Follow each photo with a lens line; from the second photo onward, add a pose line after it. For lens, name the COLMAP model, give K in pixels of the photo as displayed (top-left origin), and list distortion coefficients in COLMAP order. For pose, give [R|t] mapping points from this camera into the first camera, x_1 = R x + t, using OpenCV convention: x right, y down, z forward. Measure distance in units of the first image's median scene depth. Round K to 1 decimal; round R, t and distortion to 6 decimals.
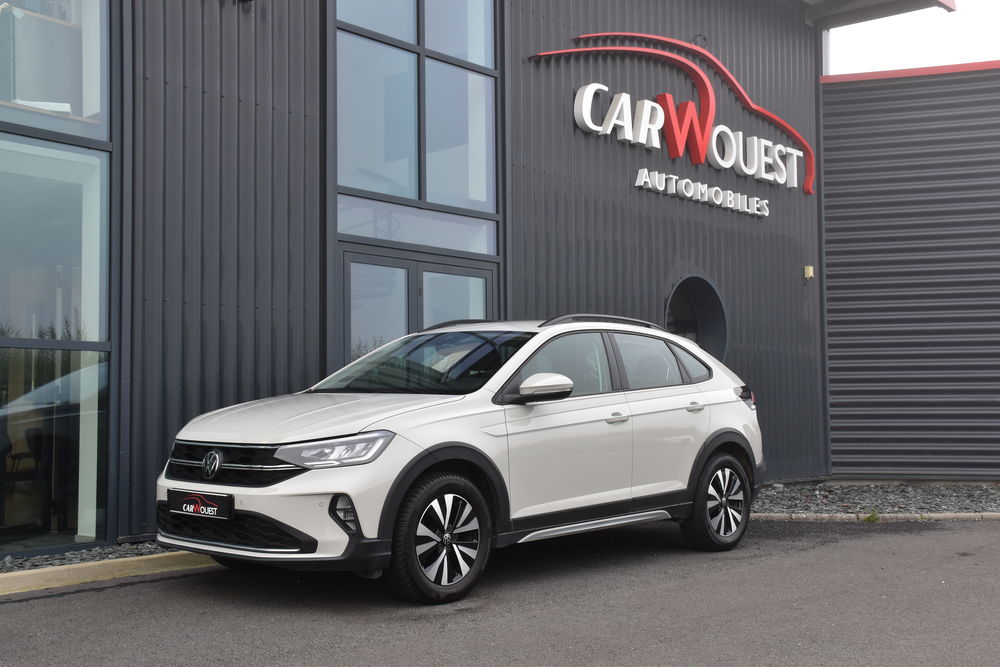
lens RADIAL K [[1149.0, 0, 500.0], [0, 1149.0, 333.5], [0, 0, 1]] dist [-0.004705, 0.134905]
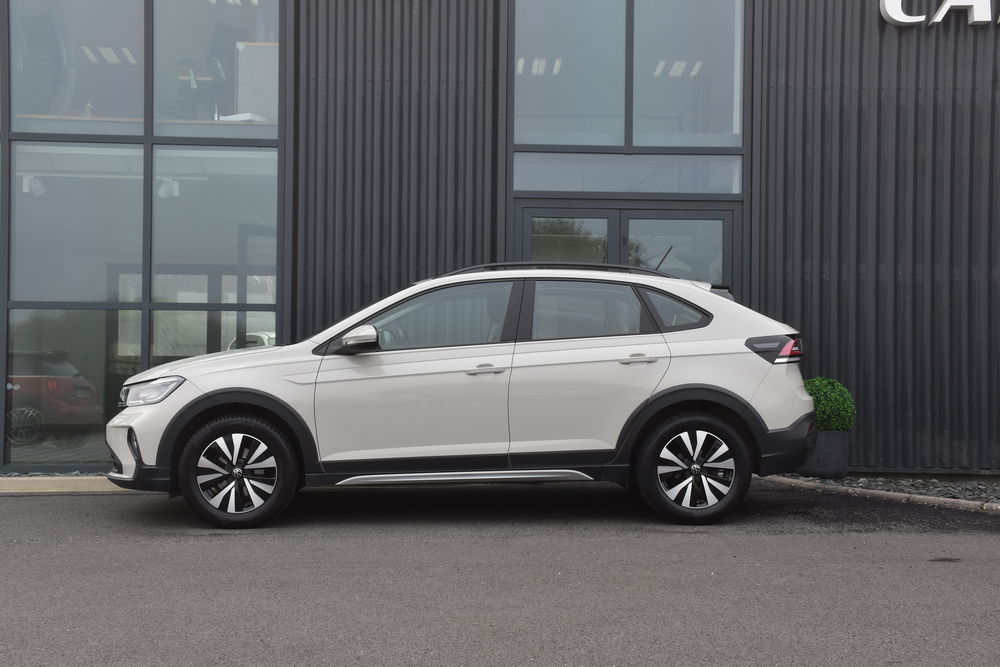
lens RADIAL K [[1201.3, 0, 500.0], [0, 1201.3, 333.5], [0, 0, 1]] dist [0.041063, 0.078050]
pose [[0.714588, -0.009983, -0.699474, 0.886352], [0.038588, 0.998938, 0.025165, 0.019703], [0.698480, -0.044974, 0.714215, 0.309282]]
